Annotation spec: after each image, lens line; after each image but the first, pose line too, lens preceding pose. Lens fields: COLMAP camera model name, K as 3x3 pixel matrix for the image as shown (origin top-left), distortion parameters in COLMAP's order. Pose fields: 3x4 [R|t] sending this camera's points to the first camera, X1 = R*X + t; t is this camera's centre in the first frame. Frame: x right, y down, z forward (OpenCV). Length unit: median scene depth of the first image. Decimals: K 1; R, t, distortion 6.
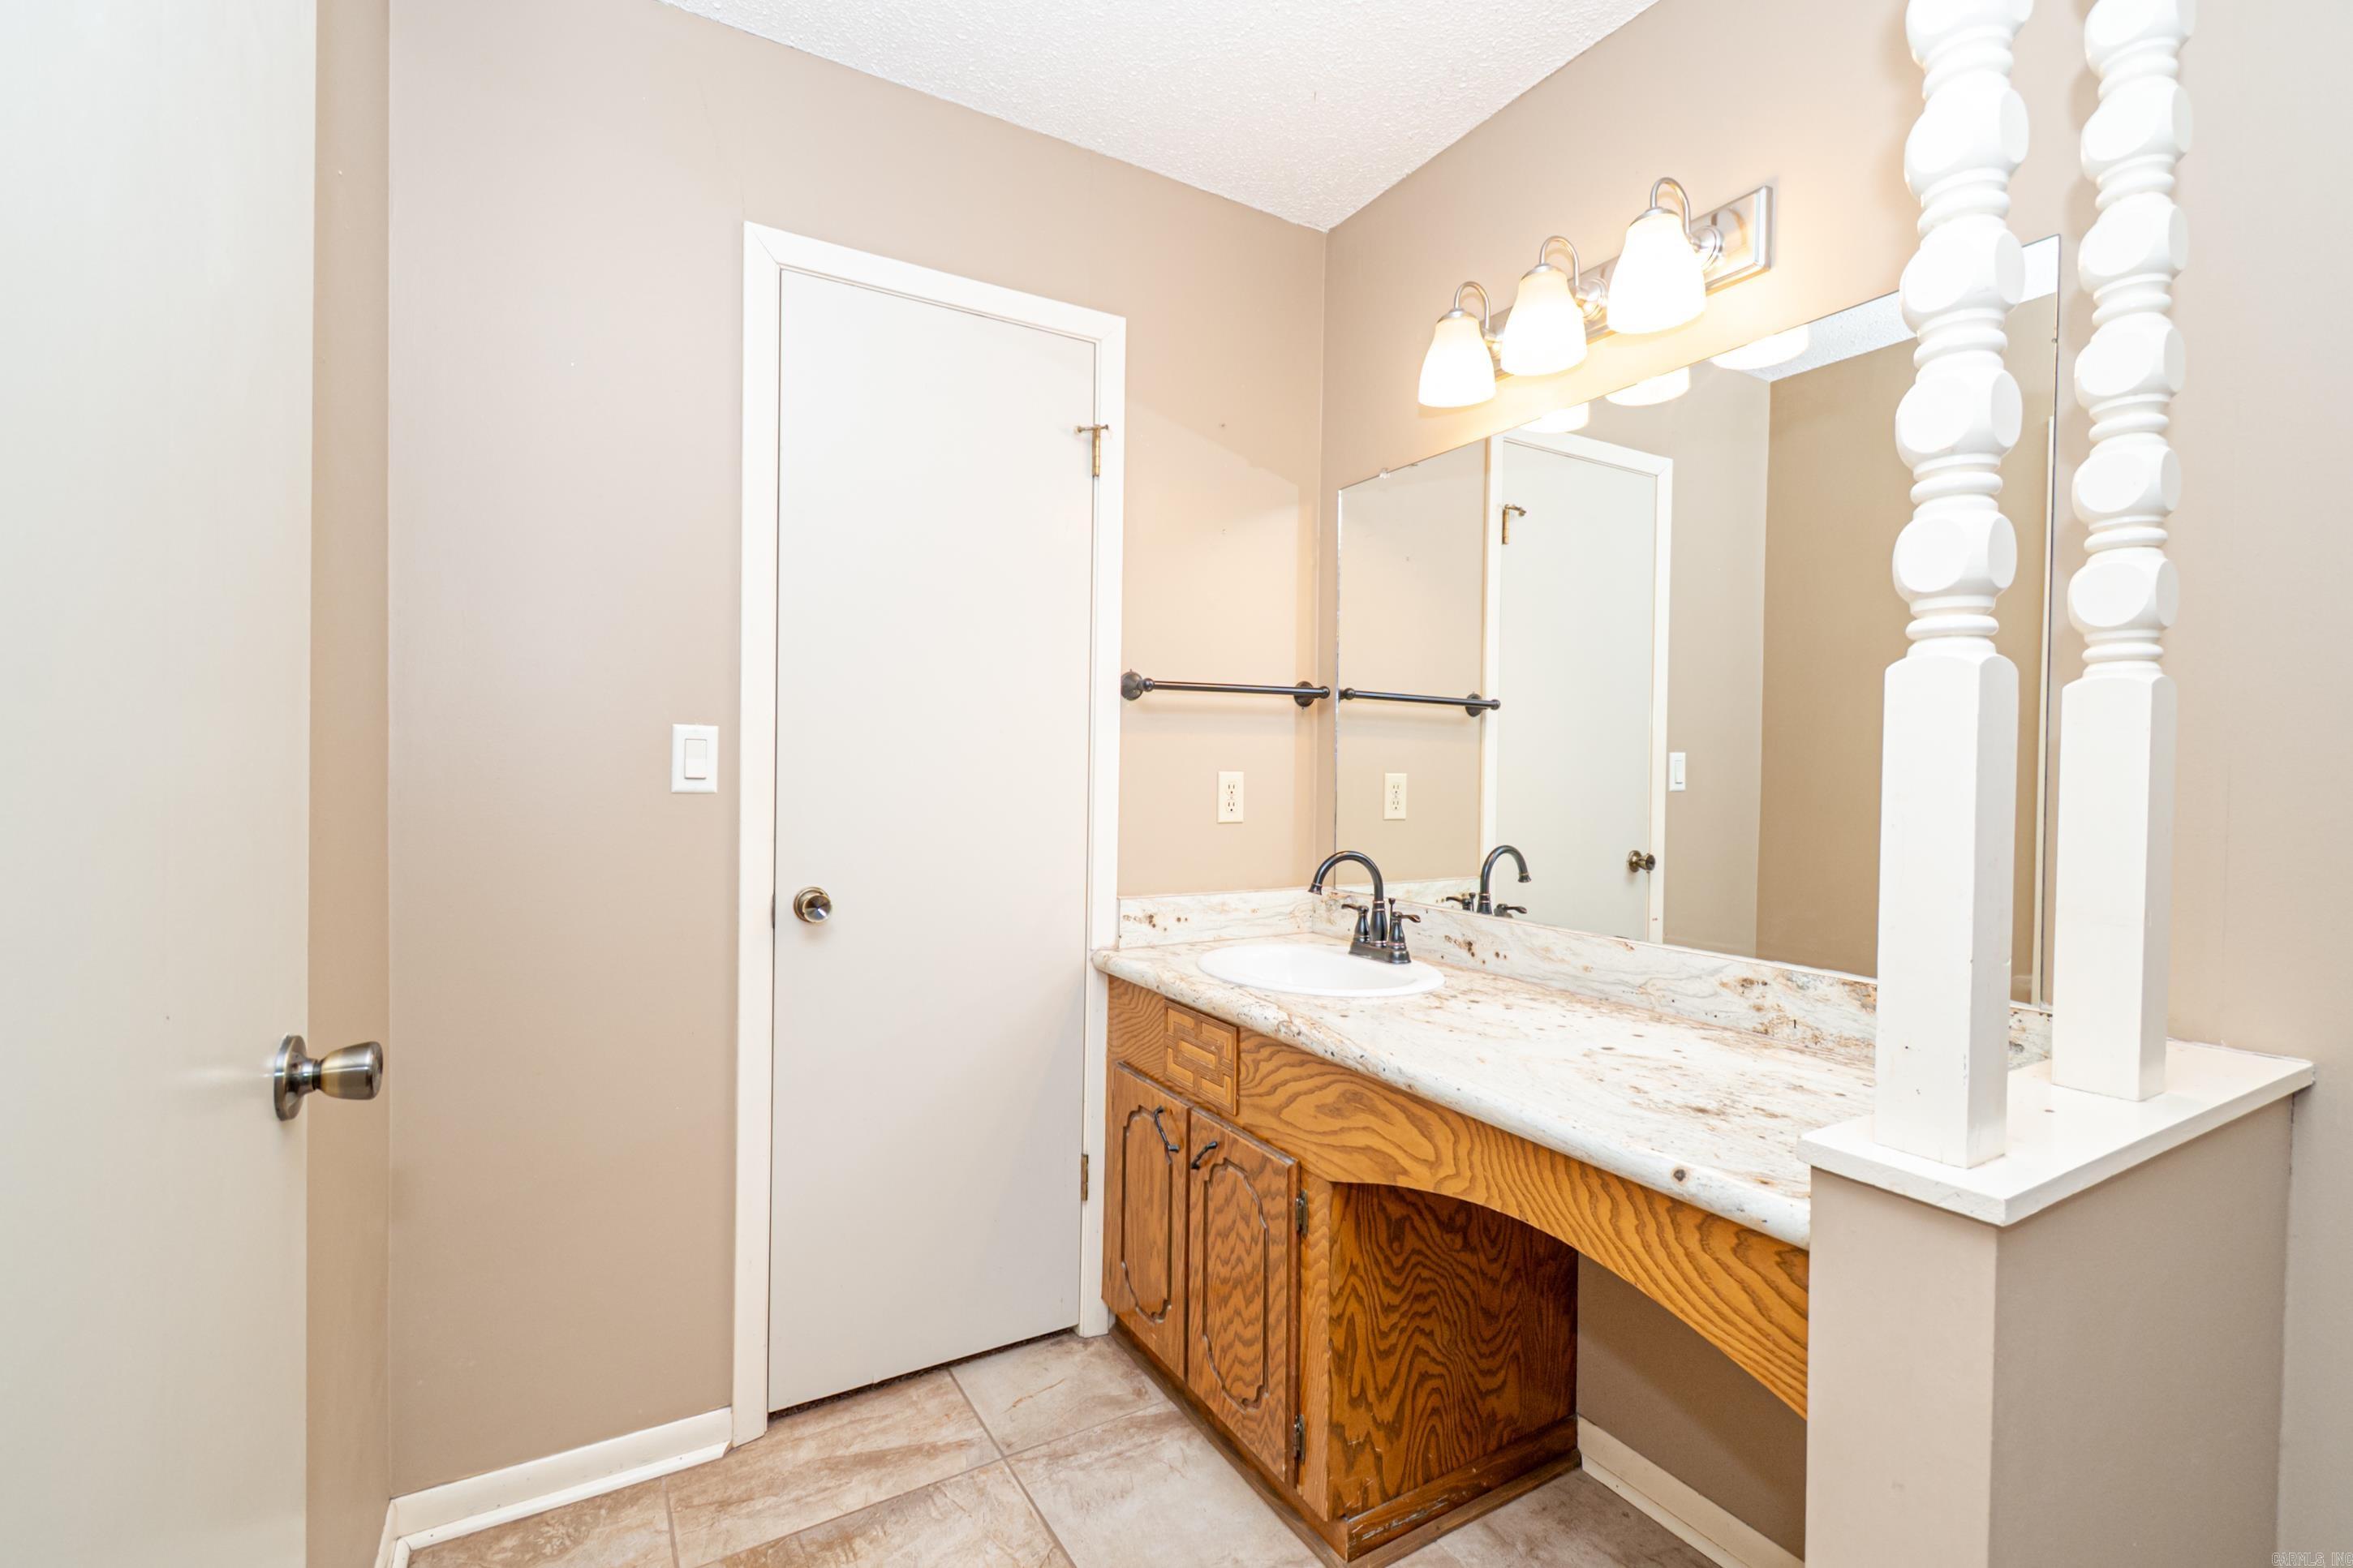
lens RADIAL K [[1055.5, 0, 1182.3], [0, 1055.5, 780.5], [0, 0, 1]] dist [-0.000109, -0.001182]
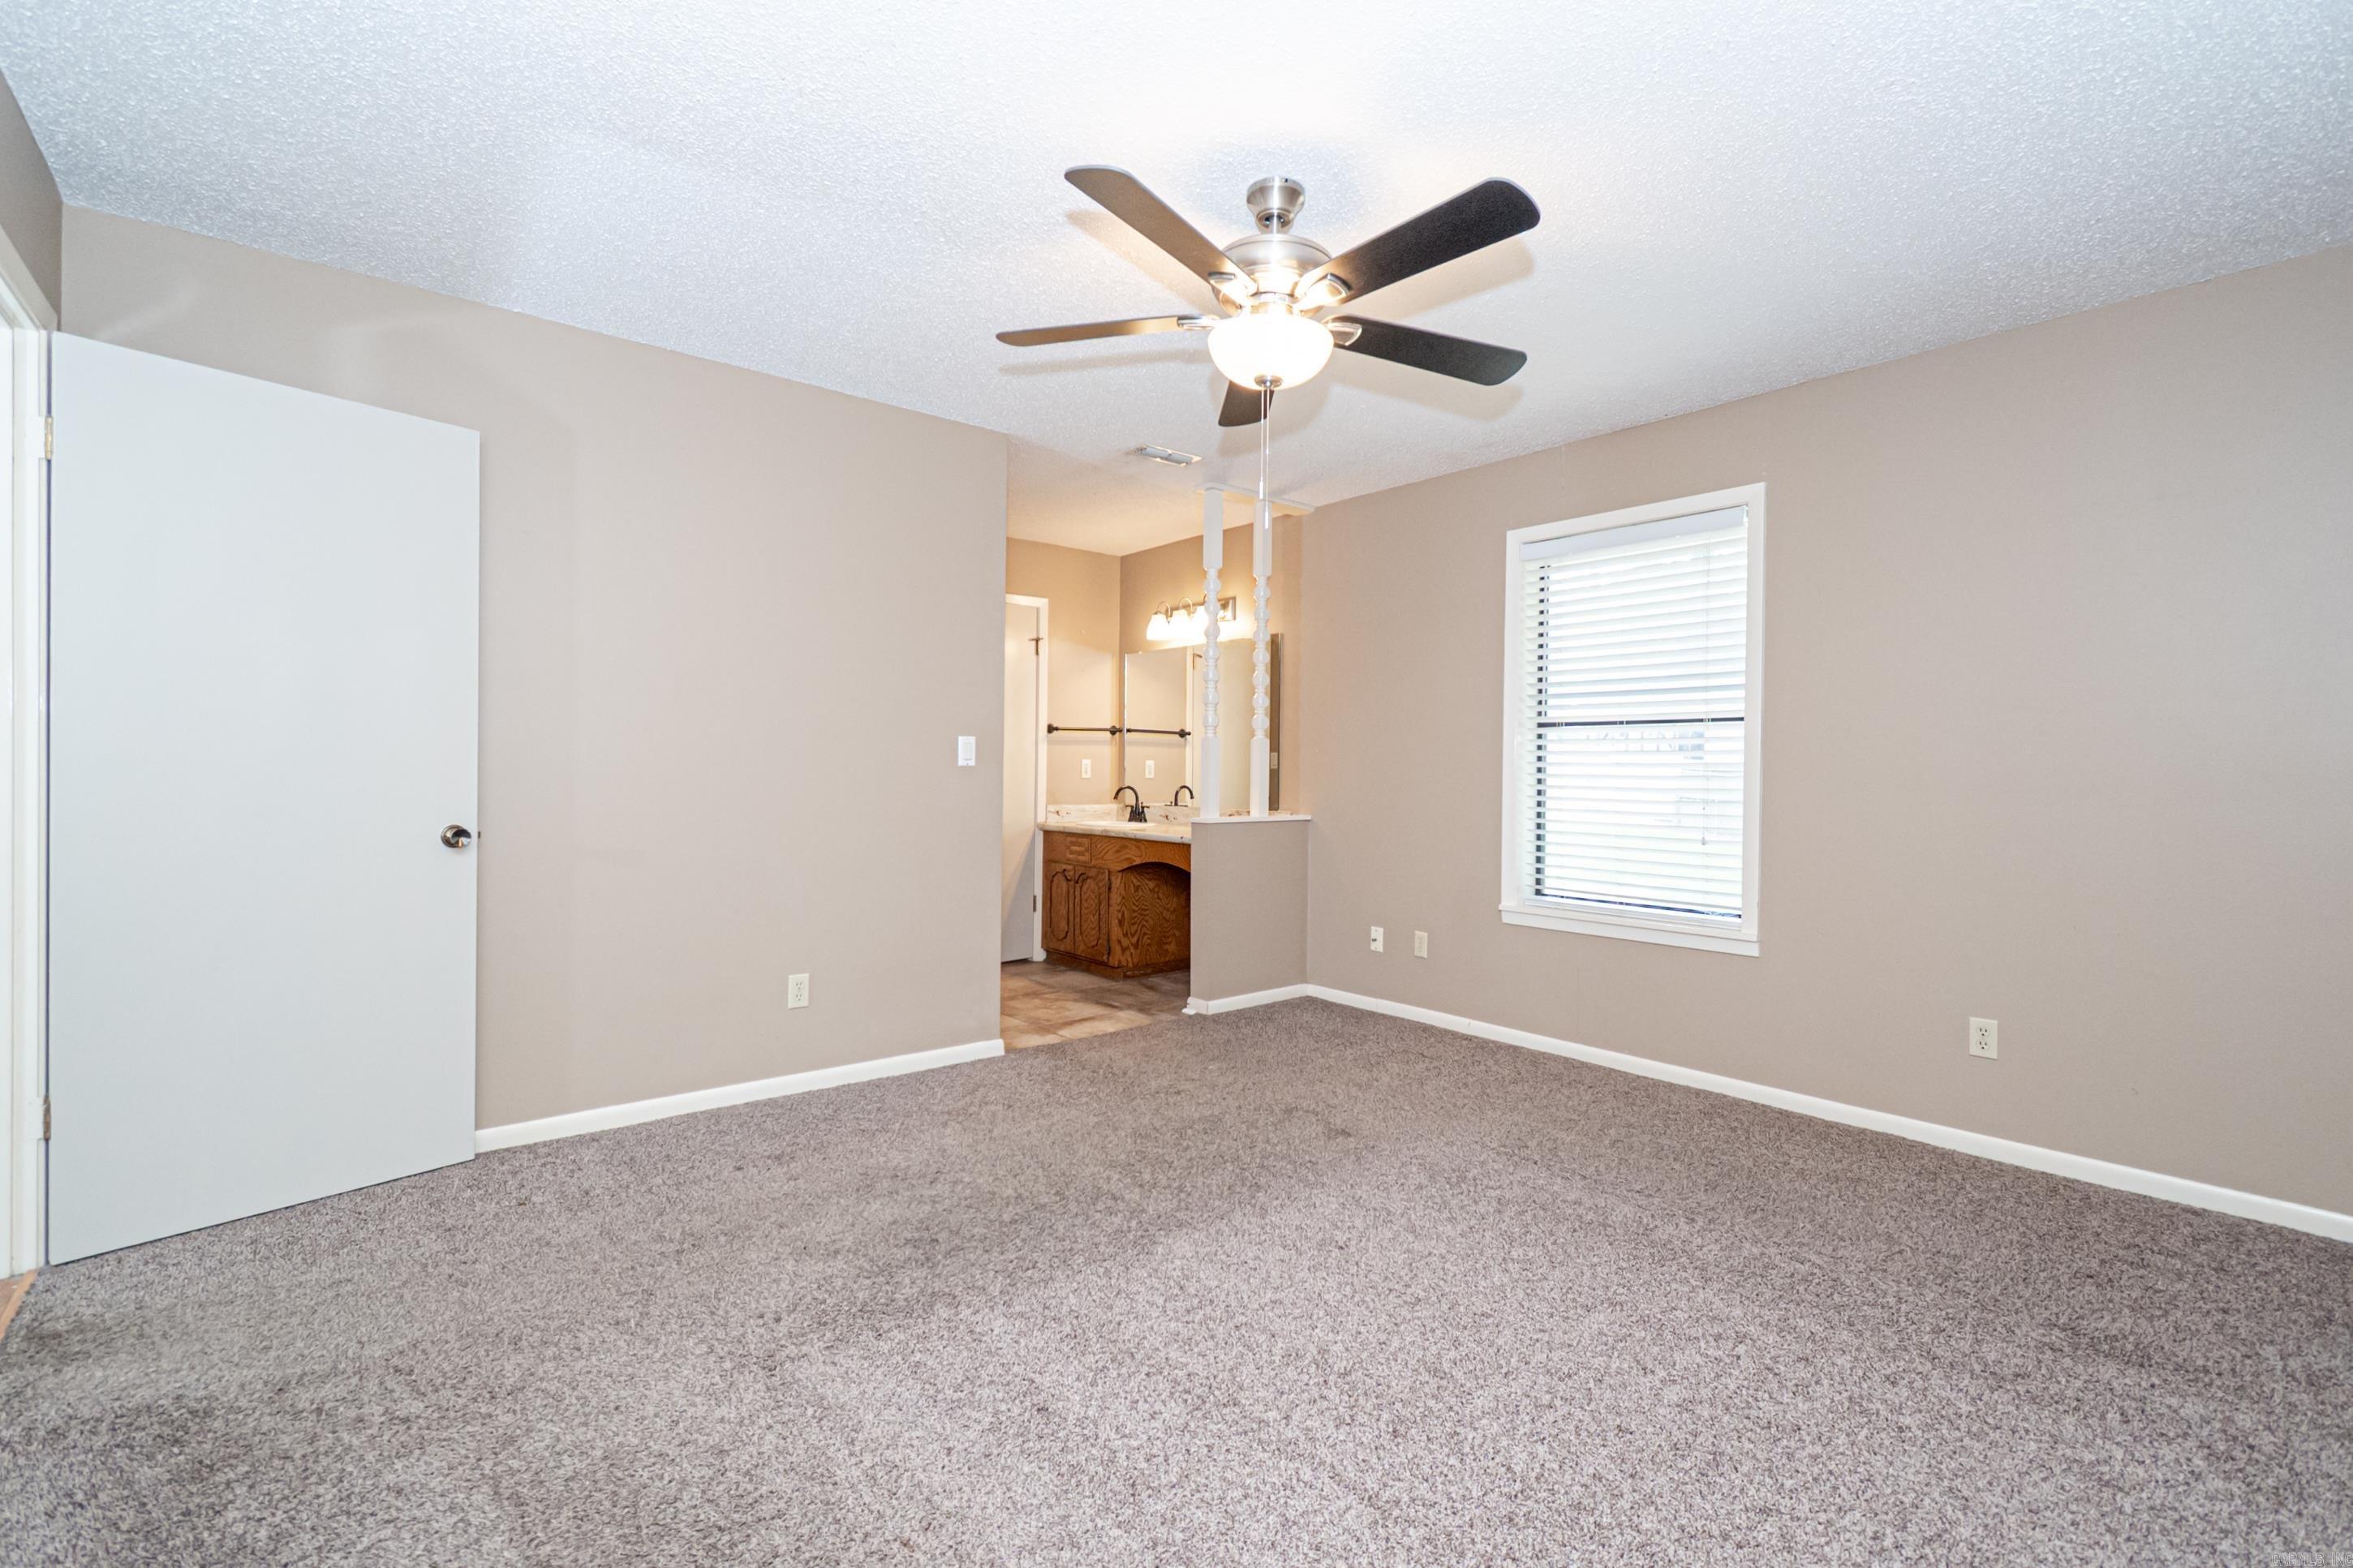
lens RADIAL K [[1055.5, 0, 1182.3], [0, 1055.5, 780.5], [0, 0, 1]] dist [-0.000109, -0.001182]
pose [[0.988171, -0.005558, 0.153254, -0.141585], [0.005816, 0.999982, -0.001230, 0.055938], [-0.153244, 0.002106, 0.988186, -1.931820]]
